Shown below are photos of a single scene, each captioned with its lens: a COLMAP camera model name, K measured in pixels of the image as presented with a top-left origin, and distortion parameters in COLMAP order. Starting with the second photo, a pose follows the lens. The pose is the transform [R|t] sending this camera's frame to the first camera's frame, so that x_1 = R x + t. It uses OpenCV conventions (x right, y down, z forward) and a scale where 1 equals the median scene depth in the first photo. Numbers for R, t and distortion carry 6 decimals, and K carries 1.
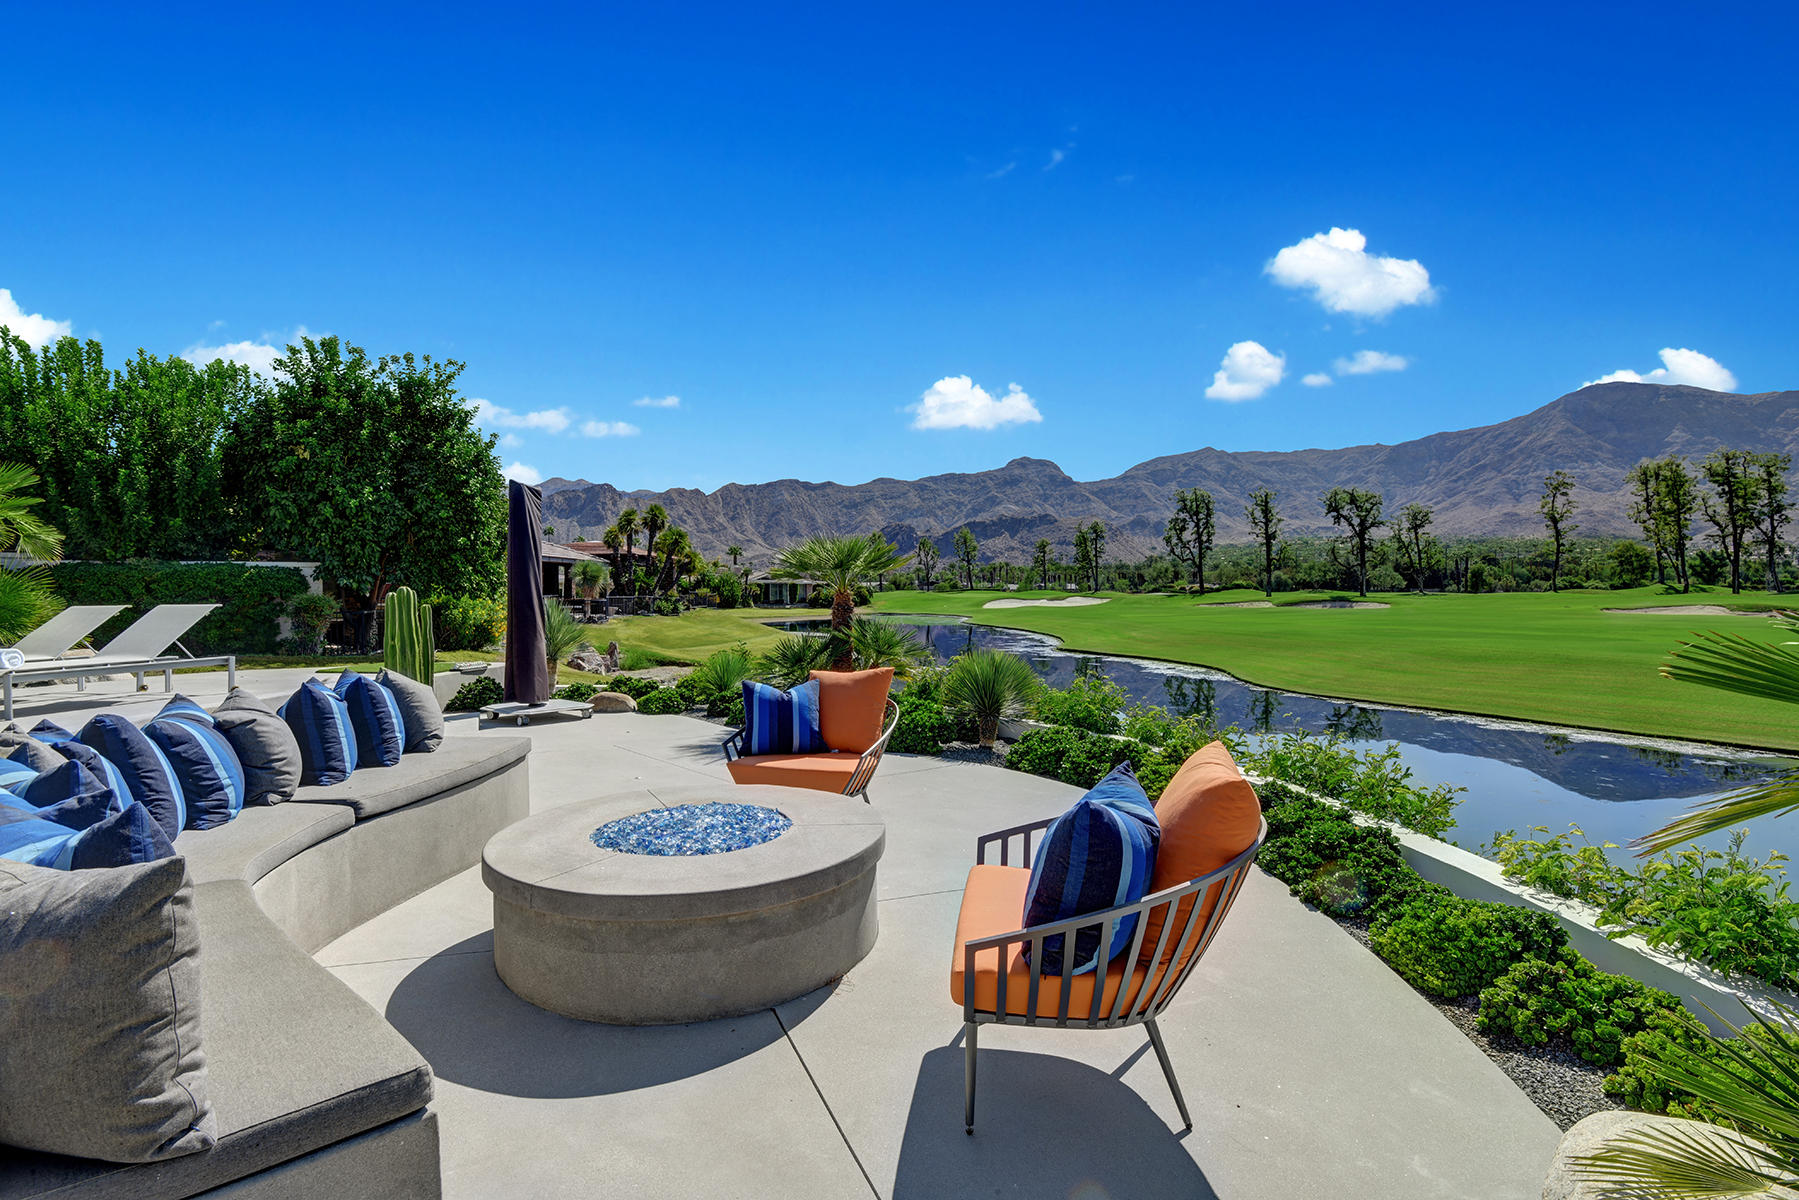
lens RADIAL K [[833.9, 0, 894.5], [0, 833.9, 595.9], [0, 0, 1]] dist [-0.018006, -0.019332]
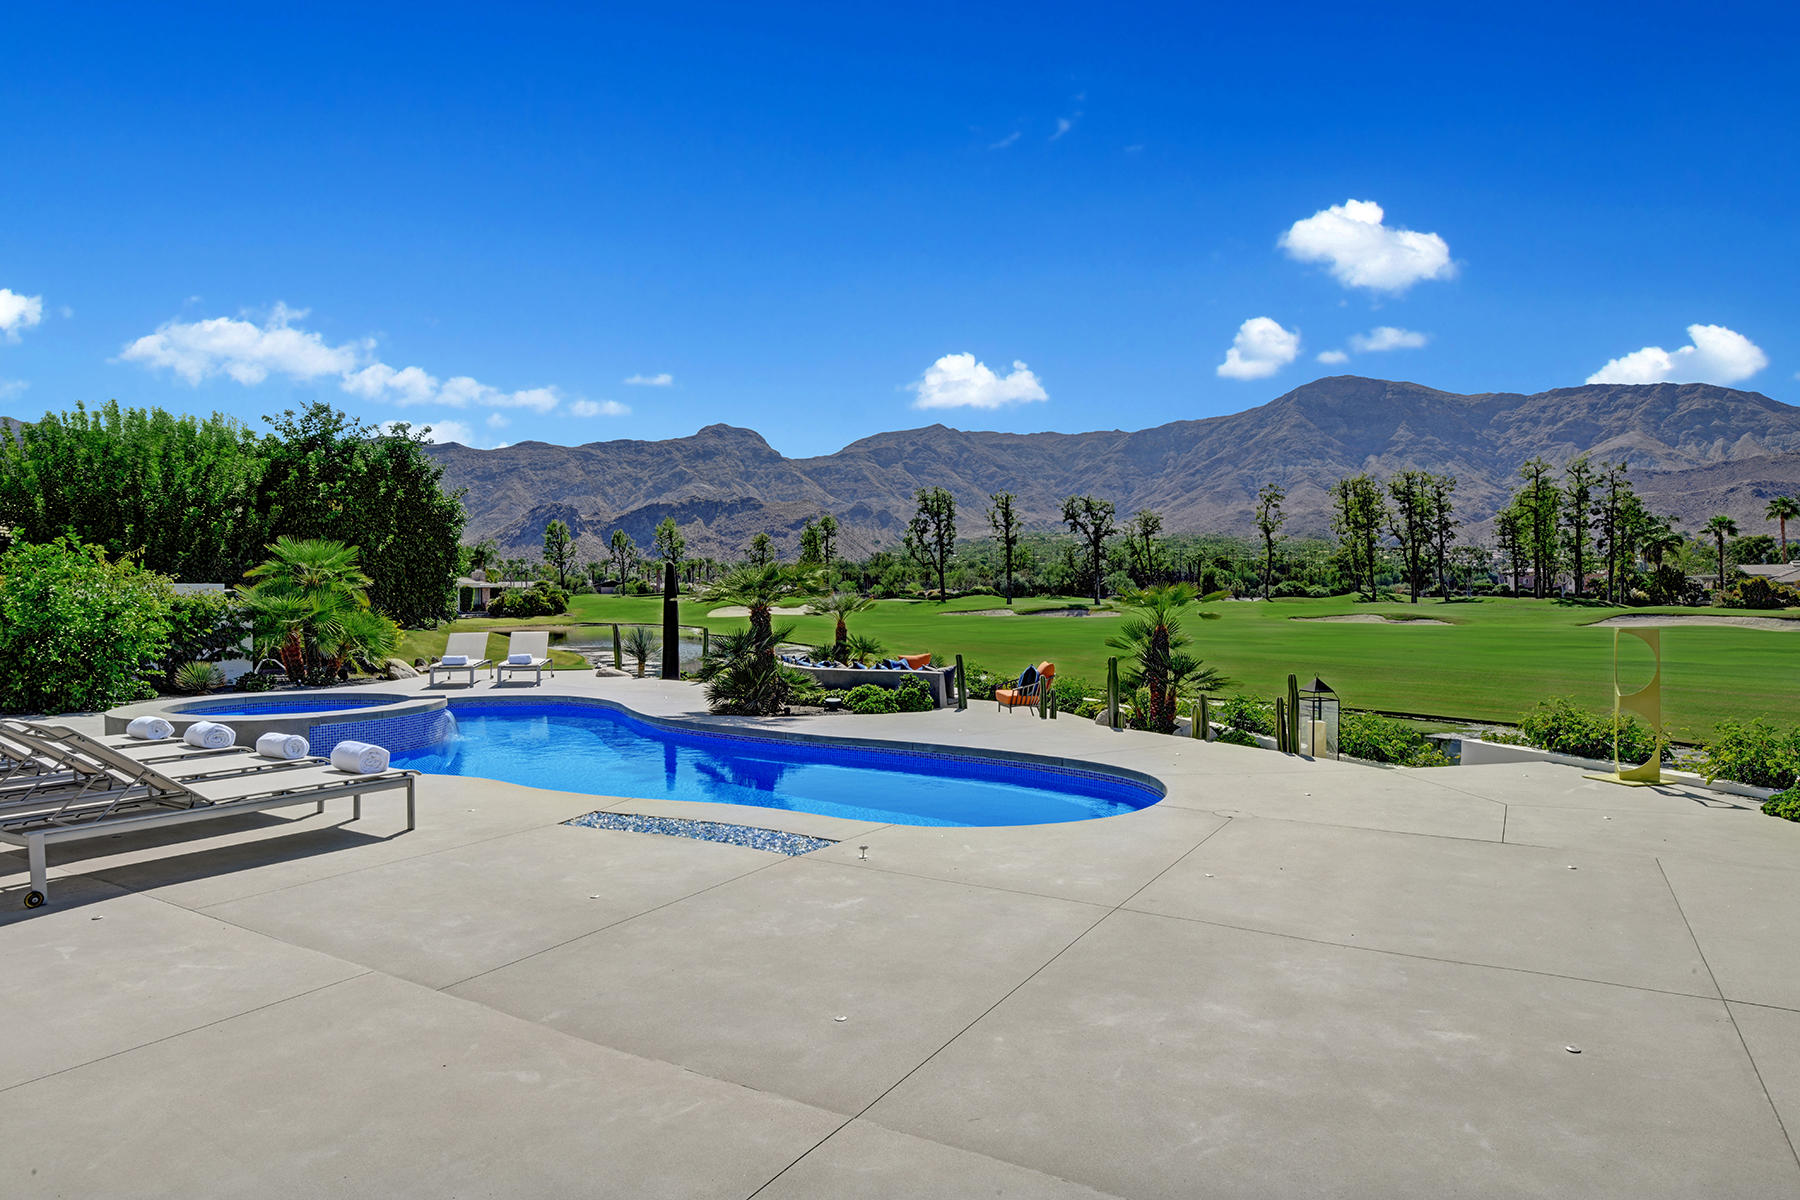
lens RADIAL K [[1046.9, 0, 903.5], [0, 1046.9, 594.6], [0, 0, 1]] dist [0.013536, -0.030647]
pose [[0.946567, 0.003323, 0.322490, -0.065263], [-0.002076, 0.999989, -0.004209, -0.005308], [-0.322500, 0.003314, 0.946564, -0.125140]]
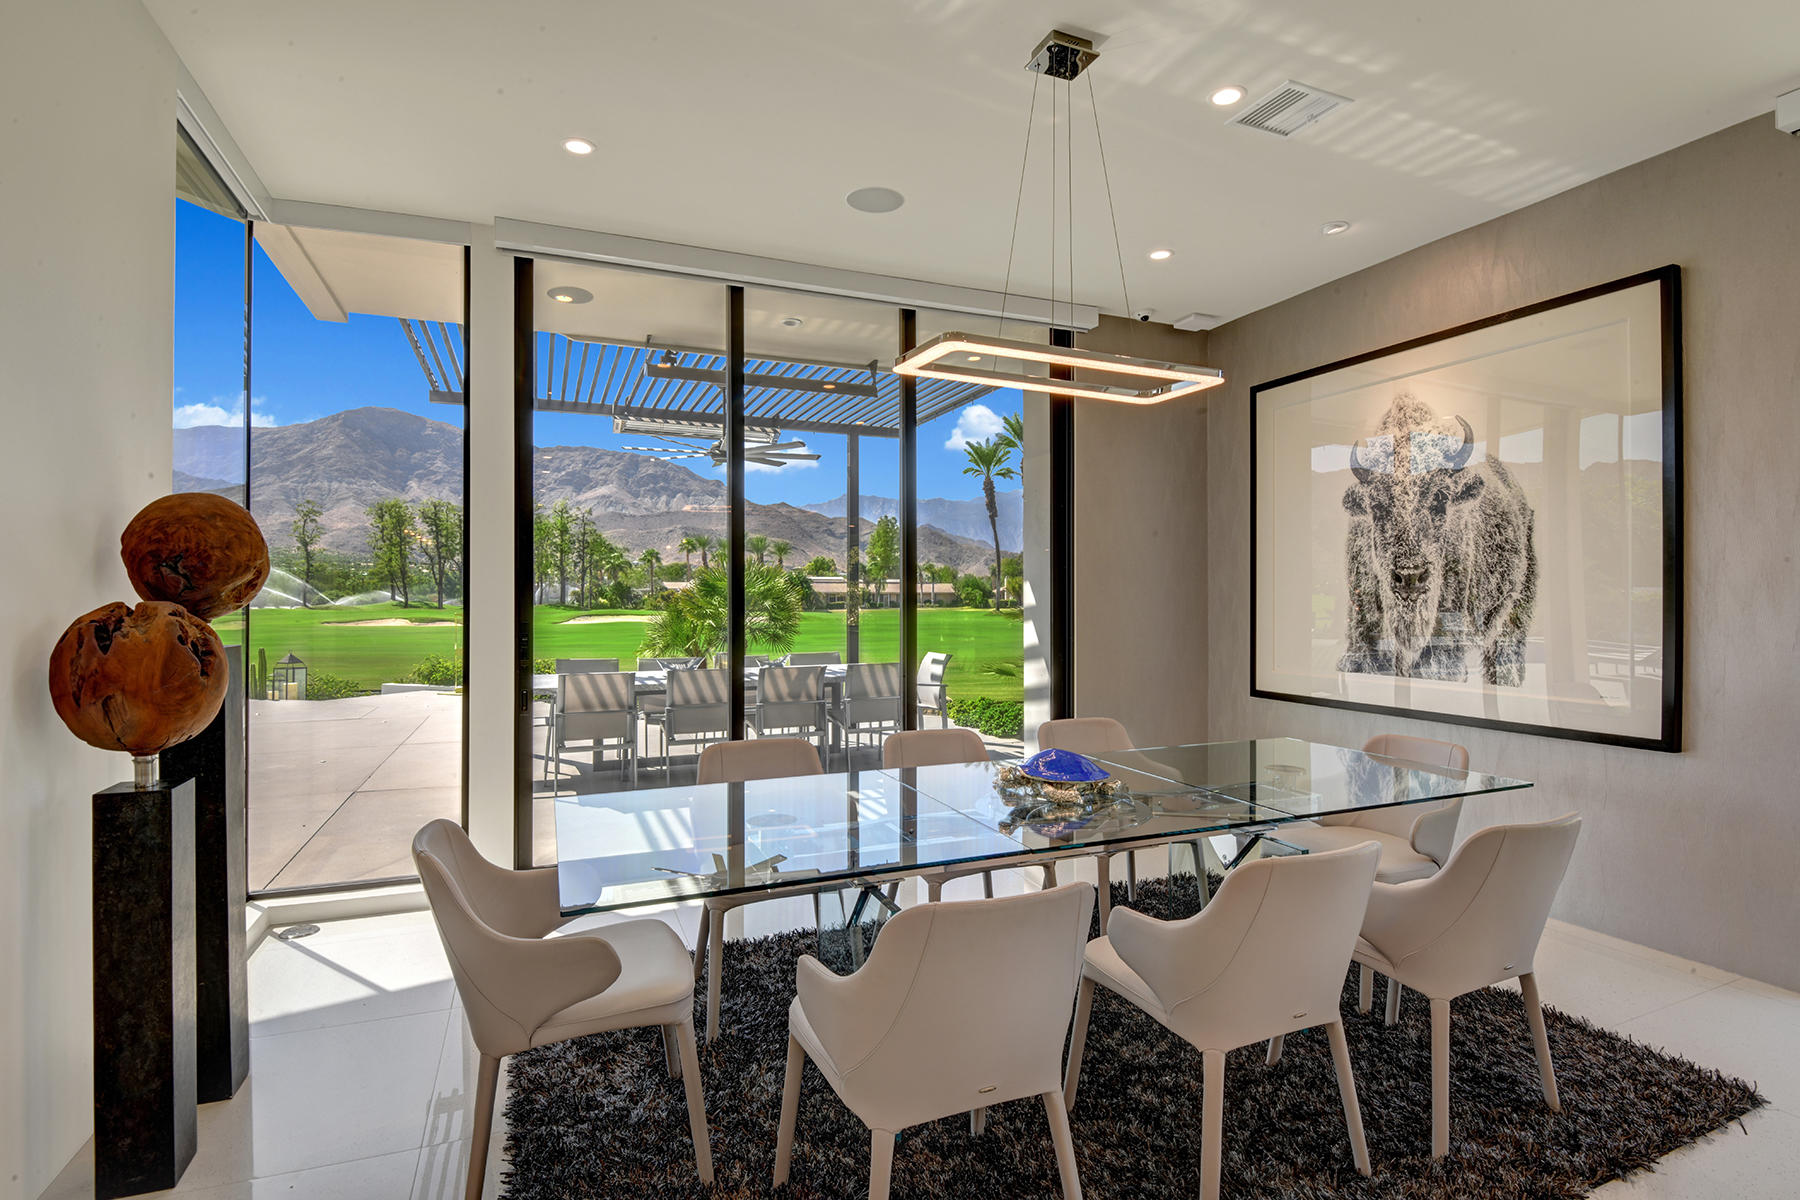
lens RADIAL K [[876.5, 0, 903.5], [0, 876.5, 599.7], [0, 0, 1]] dist [-0.007175, -0.000877]
pose [[0.307083, 0.004489, 0.951672, -0.089554], [0.004899, 0.999968, -0.006298, -0.003961], [-0.951670, 0.006596, 0.307051, -0.170117]]
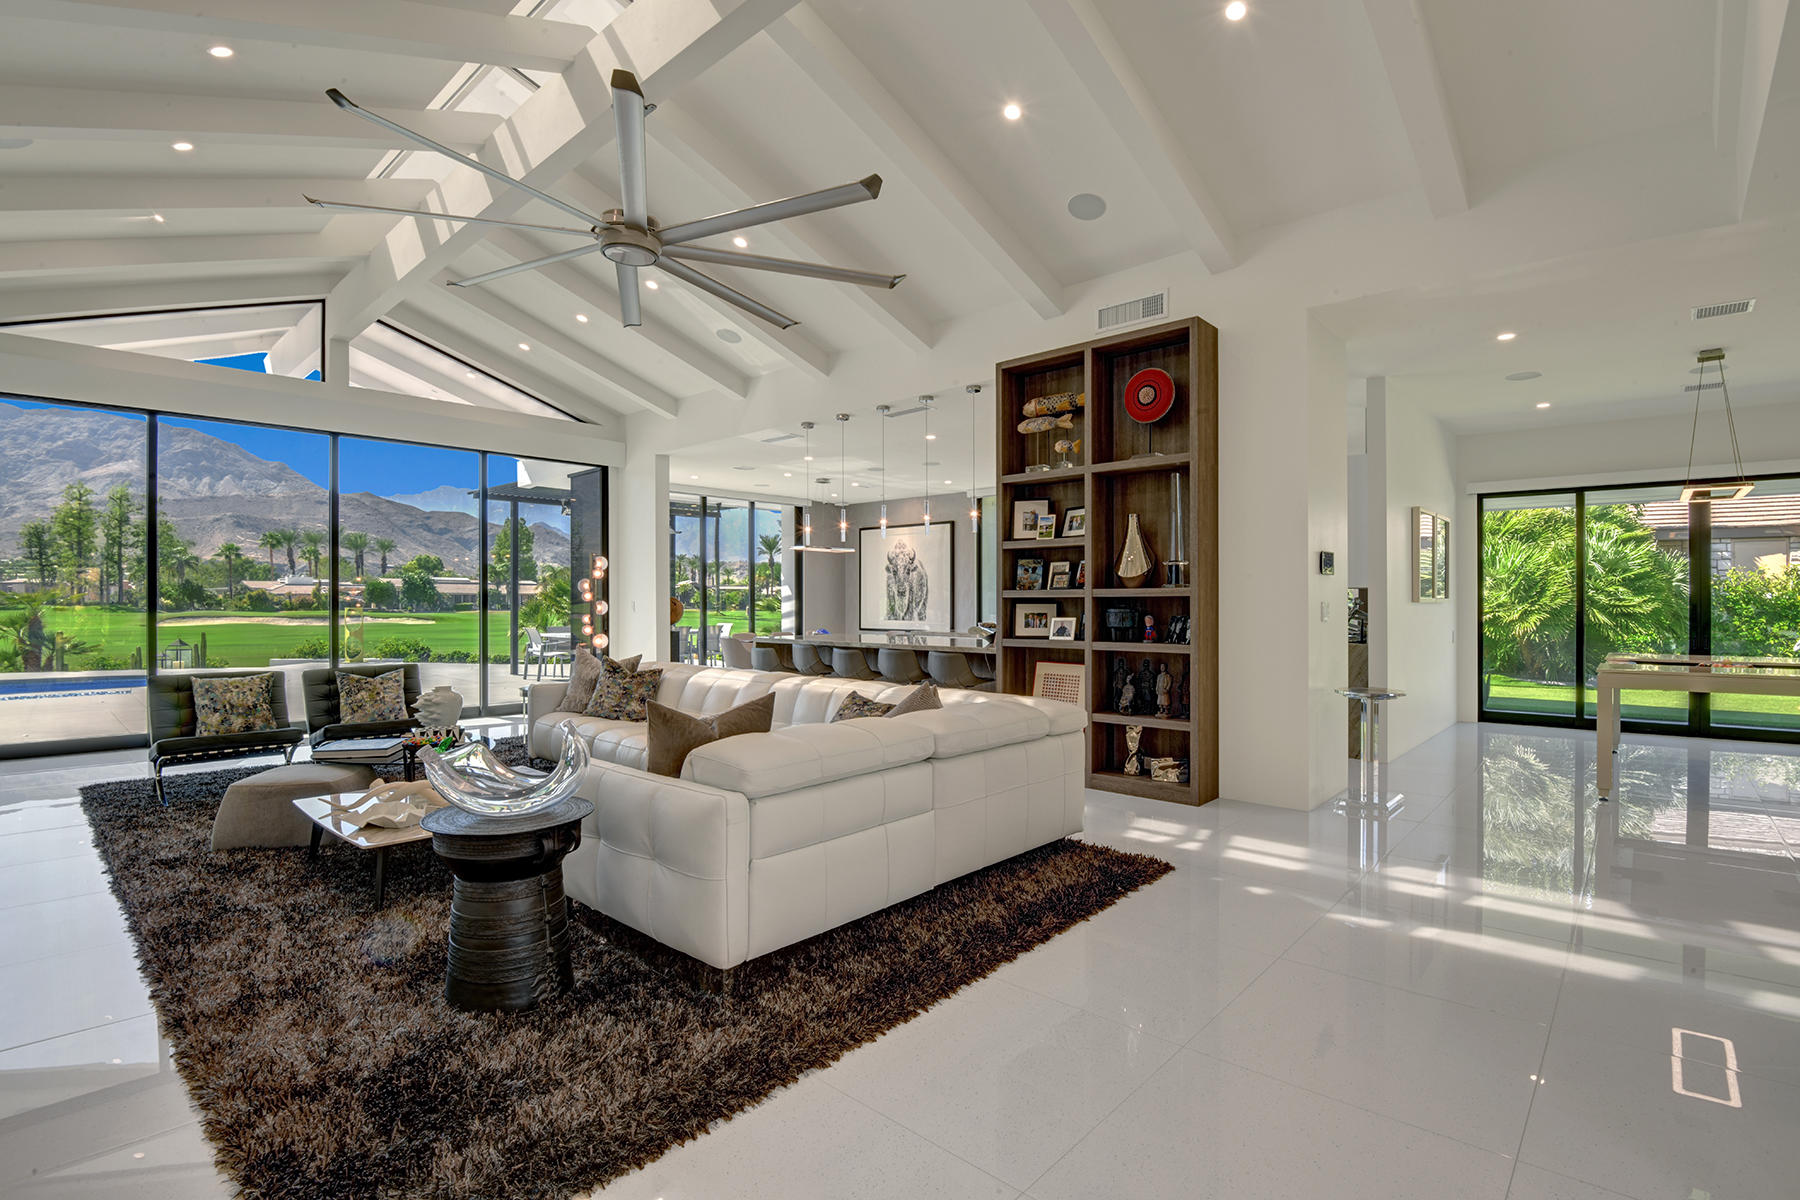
lens RADIAL K [[839.7, 0, 905.4], [0, 839.7, 603.8], [0, 0, 1]] dist [-0.015118, -0.016863]
pose [[-0.125427, 0.002233, 0.992100, -0.182628], [0.005208, 0.999985, -0.001593, -0.002991], [-0.992089, 0.004968, -0.125437, -0.163253]]
